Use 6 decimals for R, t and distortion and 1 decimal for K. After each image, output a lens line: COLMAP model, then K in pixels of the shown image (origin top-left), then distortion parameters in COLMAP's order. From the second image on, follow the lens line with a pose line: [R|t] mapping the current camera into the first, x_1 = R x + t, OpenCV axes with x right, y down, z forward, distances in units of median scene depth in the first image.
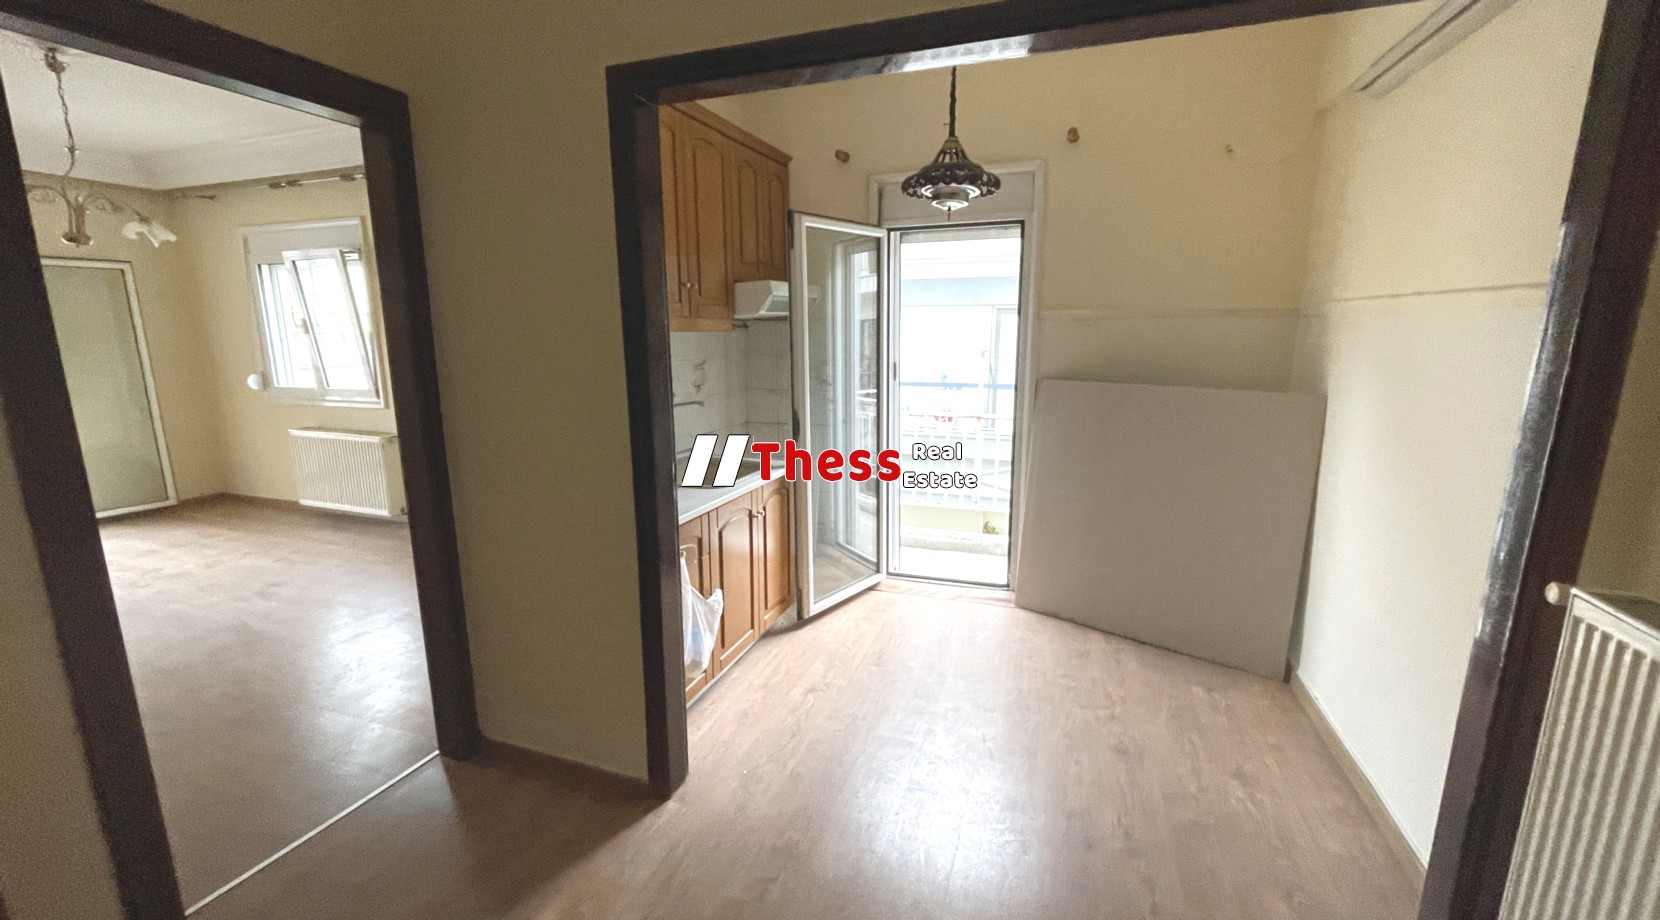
lens RADIAL K [[661.5, 0, 830.0], [0, 661.5, 460.0], [0, 0, 1]] dist [-0.000558, -0.000743]
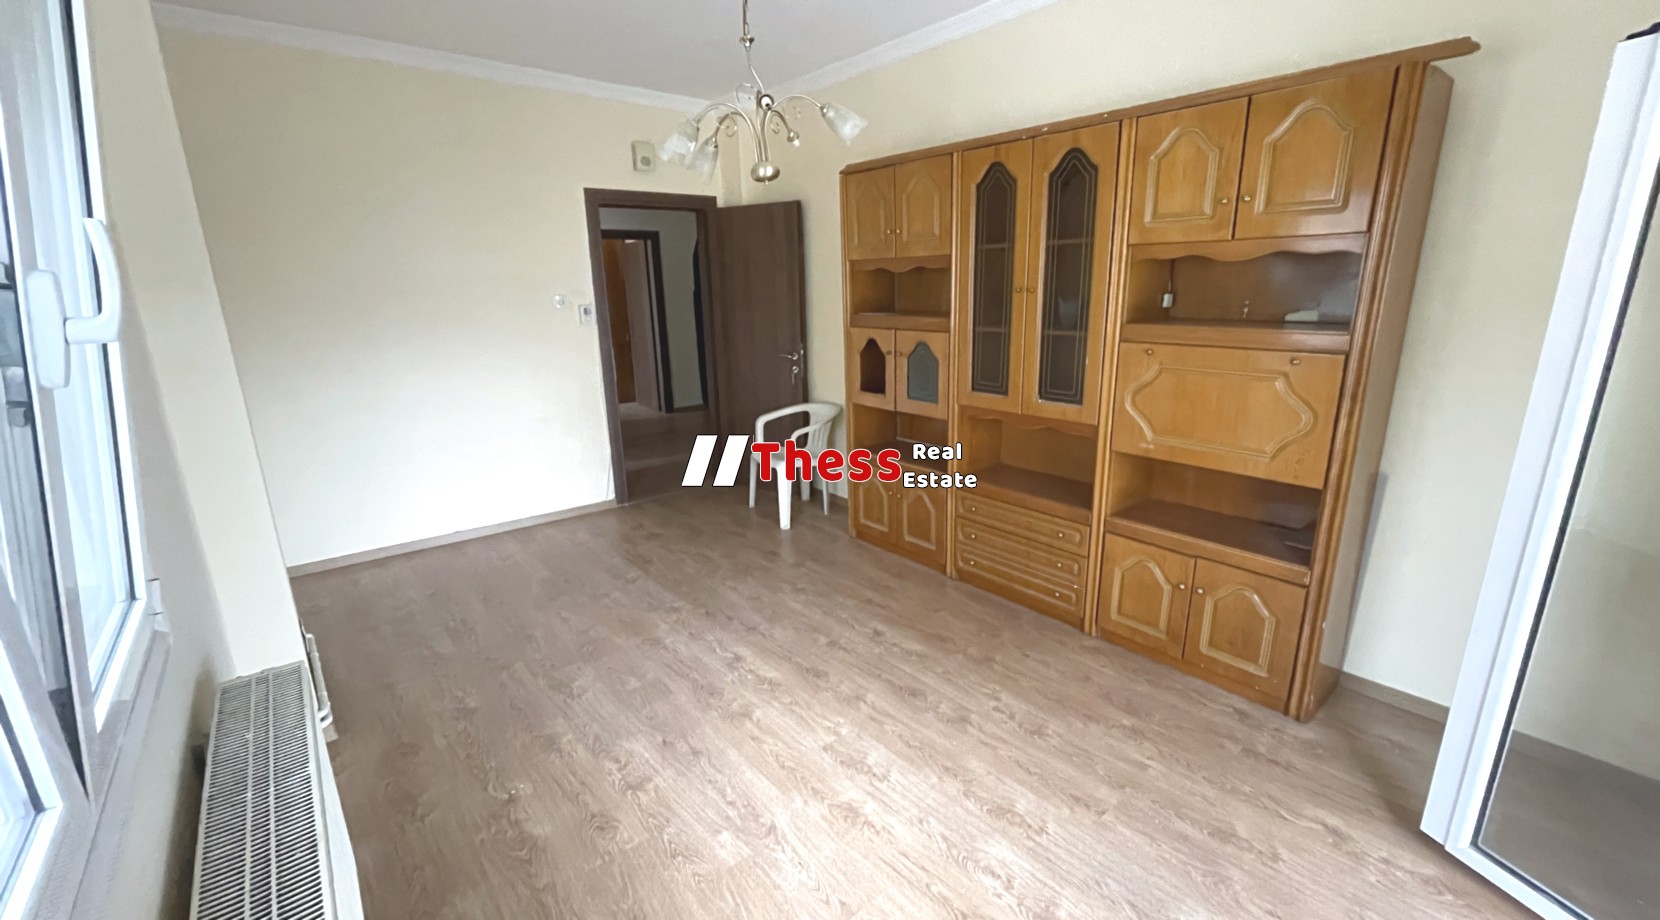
lens RADIAL K [[670.7, 0, 827.5], [0, 670.7, 453.9], [0, 0, 1]] dist [-0.000464, -0.000323]
pose [[-0.856488, -0.111886, 0.503894, -1.071555], [0.120859, 0.905616, 0.406513, -0.230821], [-0.501818, 0.409074, -0.762127, 1.101441]]
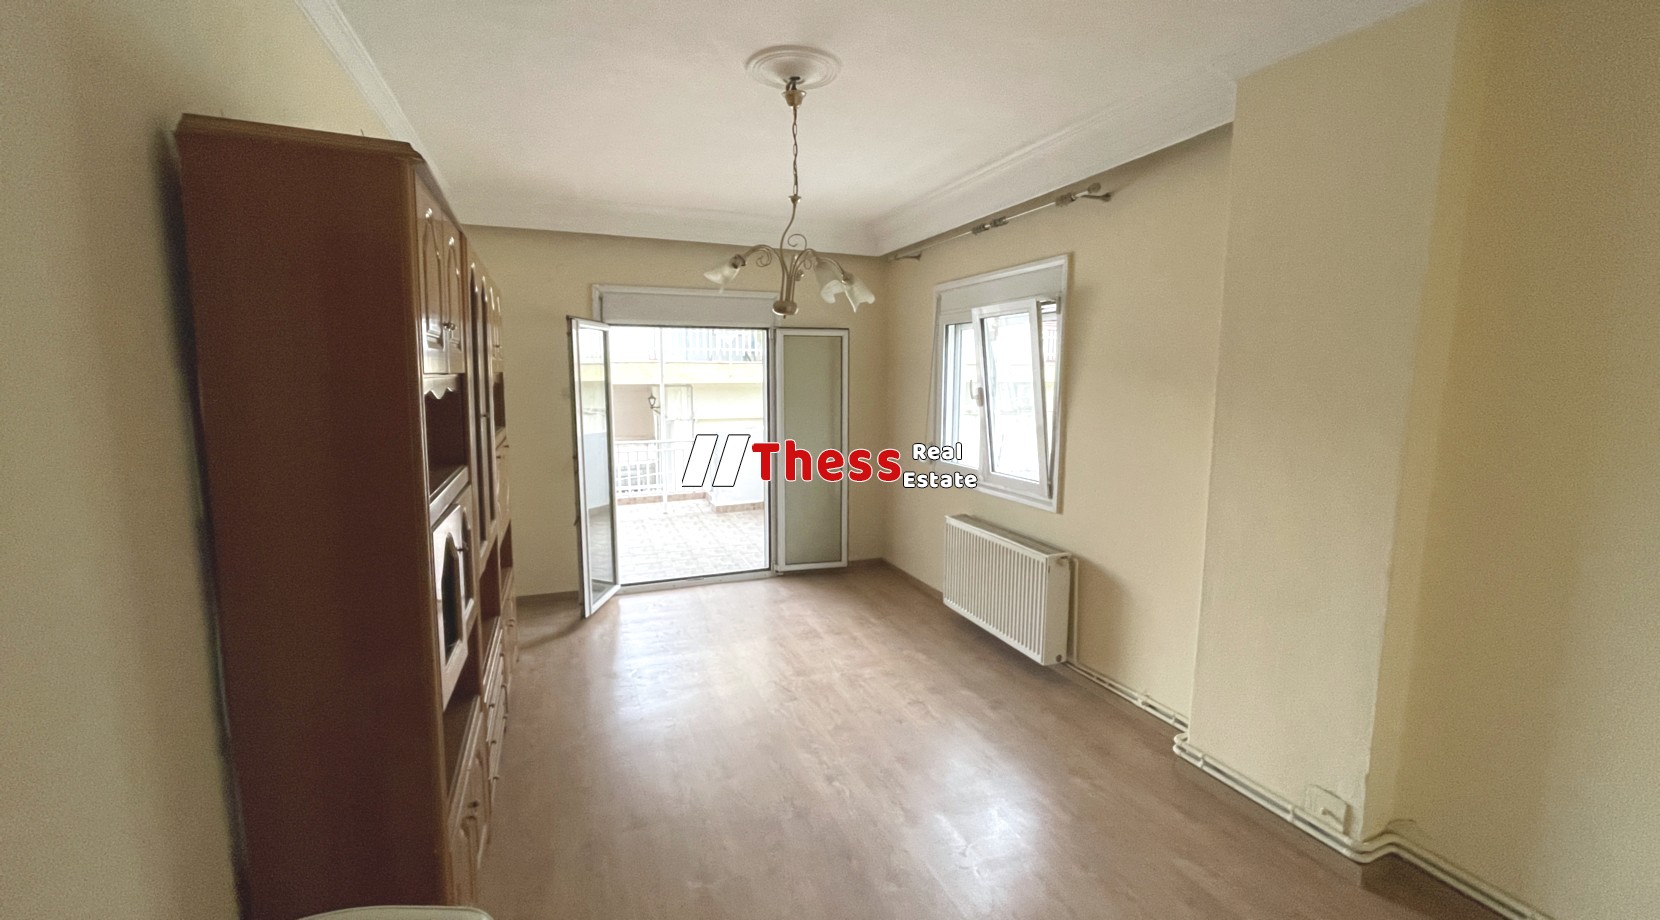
lens RADIAL K [[670.7, 0, 827.5], [0, 670.7, 453.9], [0, 0, 1]] dist [-0.000464, -0.000323]
pose [[0.658056, 0.090857, -0.747467, -0.311579], [-0.146609, 0.989155, -0.008837, -0.103992], [0.738558, 0.115401, 0.664240, 0.337418]]
